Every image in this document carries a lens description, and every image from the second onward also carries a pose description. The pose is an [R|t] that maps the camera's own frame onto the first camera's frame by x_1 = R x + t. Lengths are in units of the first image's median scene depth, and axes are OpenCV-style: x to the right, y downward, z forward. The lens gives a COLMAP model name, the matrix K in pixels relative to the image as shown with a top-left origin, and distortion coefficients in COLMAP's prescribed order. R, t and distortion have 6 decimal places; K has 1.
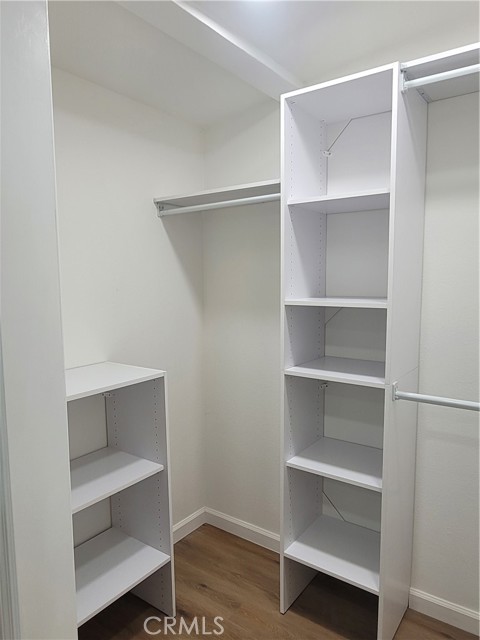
lens RADIAL K [[449.0, 0, 238.8], [0, 449.0, 321.4], [0, 0, 1]] dist [0.003304, -0.003127]
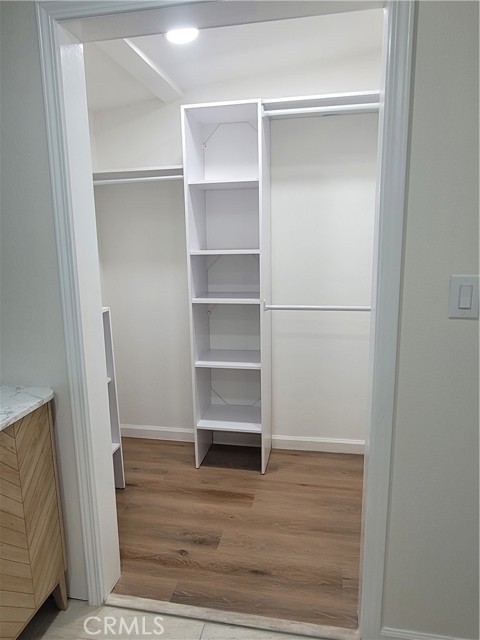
lens RADIAL K [[449.0, 0, 239.8], [0, 449.0, 319.8], [0, 0, 1]] dist [0.003304, -0.003127]
pose [[0.896888, -0.088917, 0.433228, -0.396075], [0.059528, 0.994938, 0.080968, 0.063914], [-0.438234, -0.046830, 0.897640, -0.372041]]
